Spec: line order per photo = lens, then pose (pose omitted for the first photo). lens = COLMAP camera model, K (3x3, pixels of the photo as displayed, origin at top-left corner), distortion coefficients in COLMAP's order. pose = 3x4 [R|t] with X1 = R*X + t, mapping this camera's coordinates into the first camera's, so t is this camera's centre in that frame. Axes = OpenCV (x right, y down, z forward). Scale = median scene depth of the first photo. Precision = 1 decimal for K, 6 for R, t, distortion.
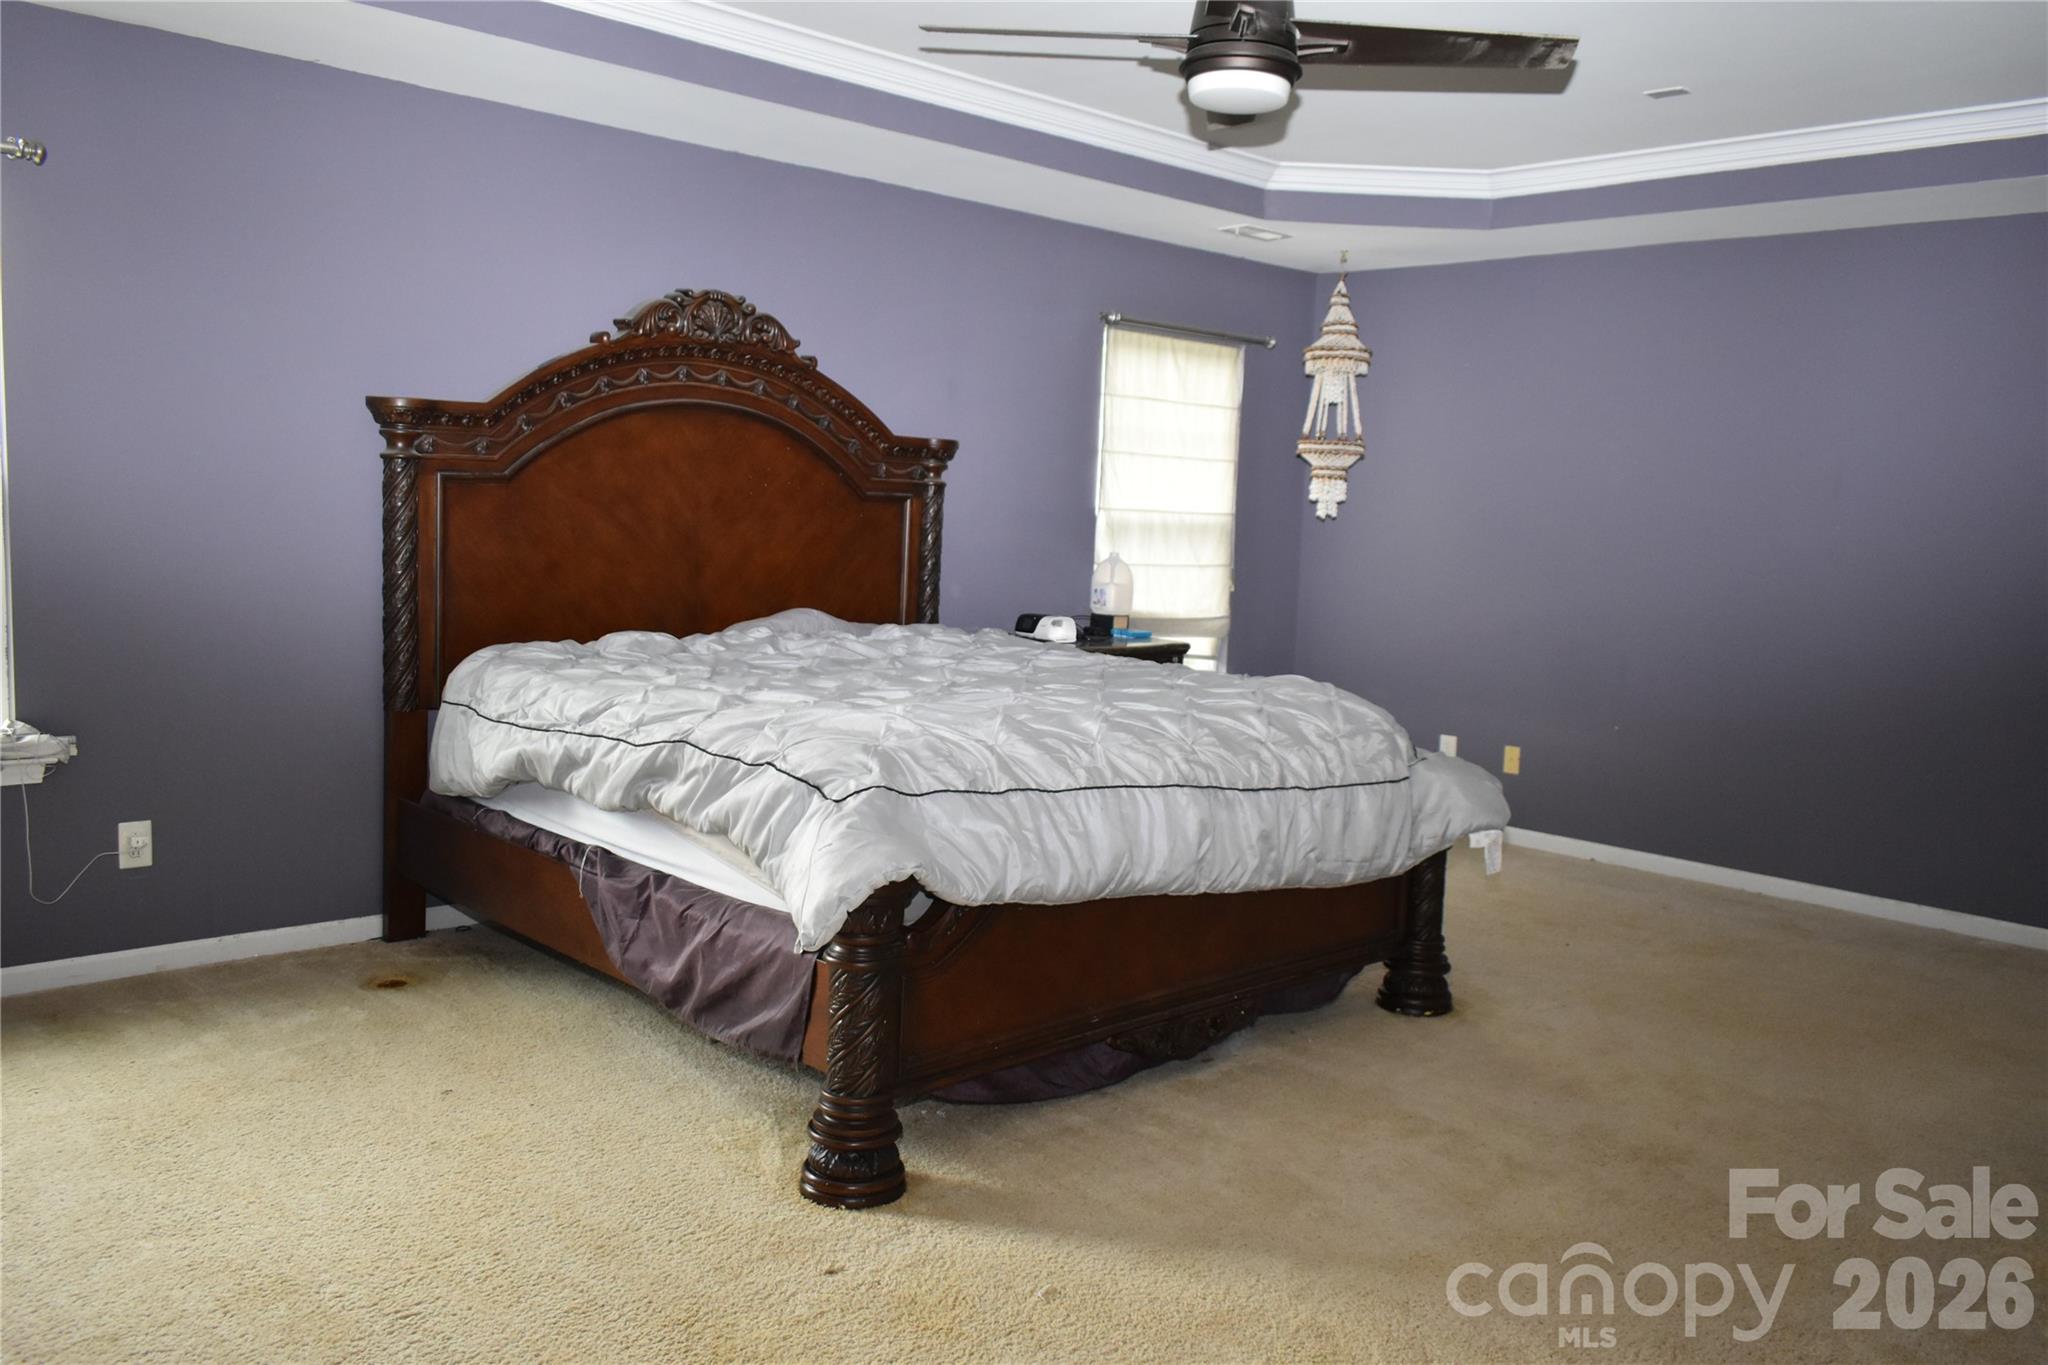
lens RADIAL K [[1592.1, 0, 1027.9], [0, 1592.1, 680.7], [0, 0, 1]] dist [-0.005838, 0.002810]
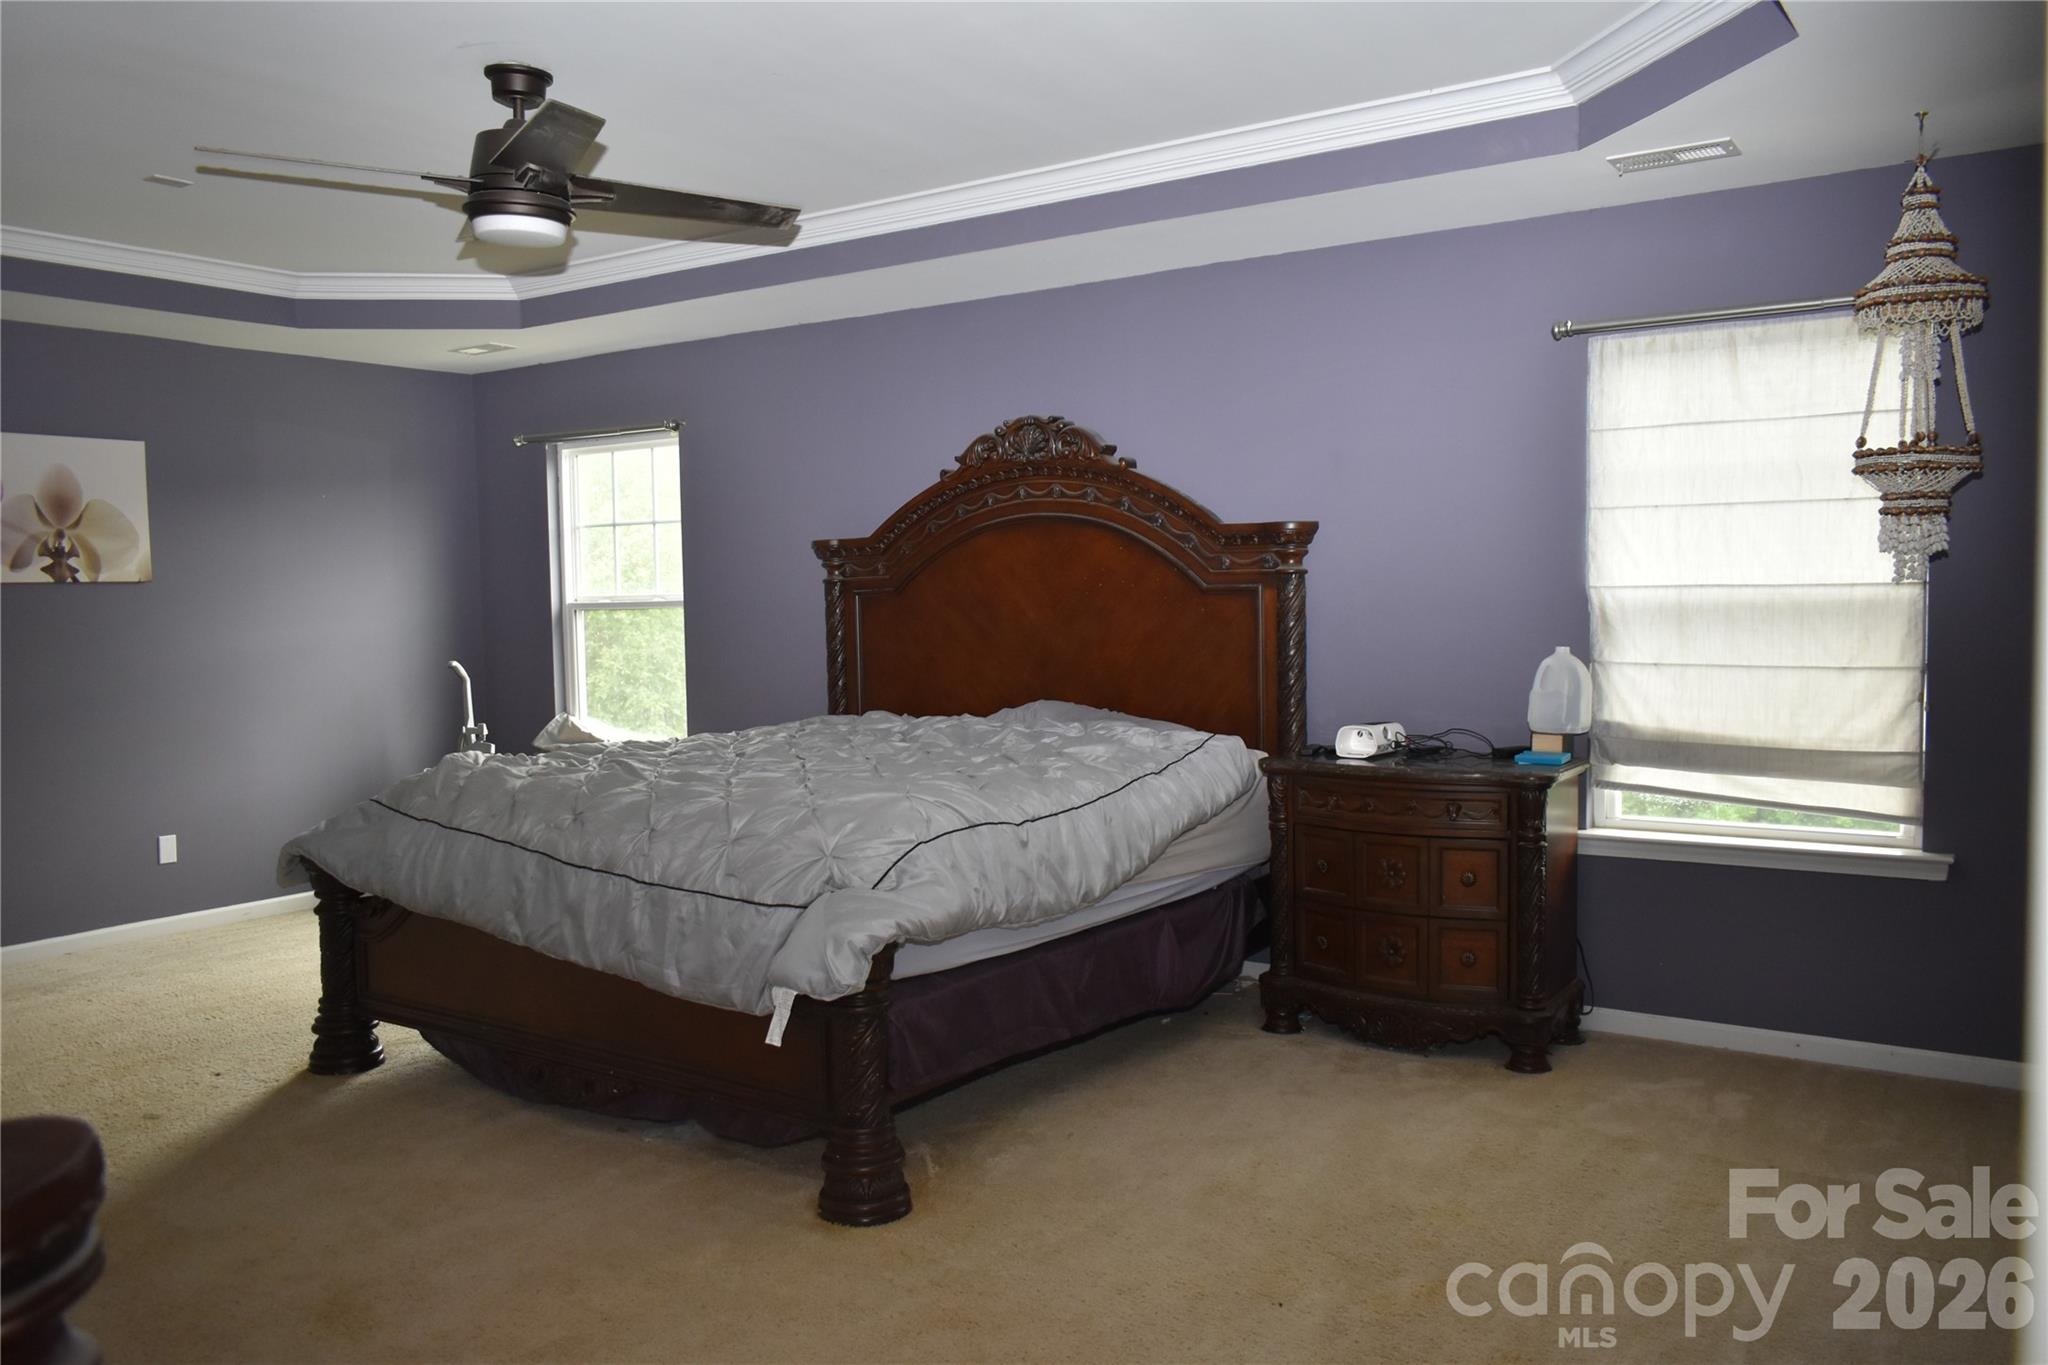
lens RADIAL K [[1610.2, 0, 1024.9], [0, 1610.2, 705.6], [0, 0, 1]] dist [0.011209, 0.002725]
pose [[0.214648, 0.035183, -0.976057, 0.892710], [-0.075054, 0.996990, 0.019432, -0.061620], [0.973803, 0.069086, 0.216643, 0.743966]]
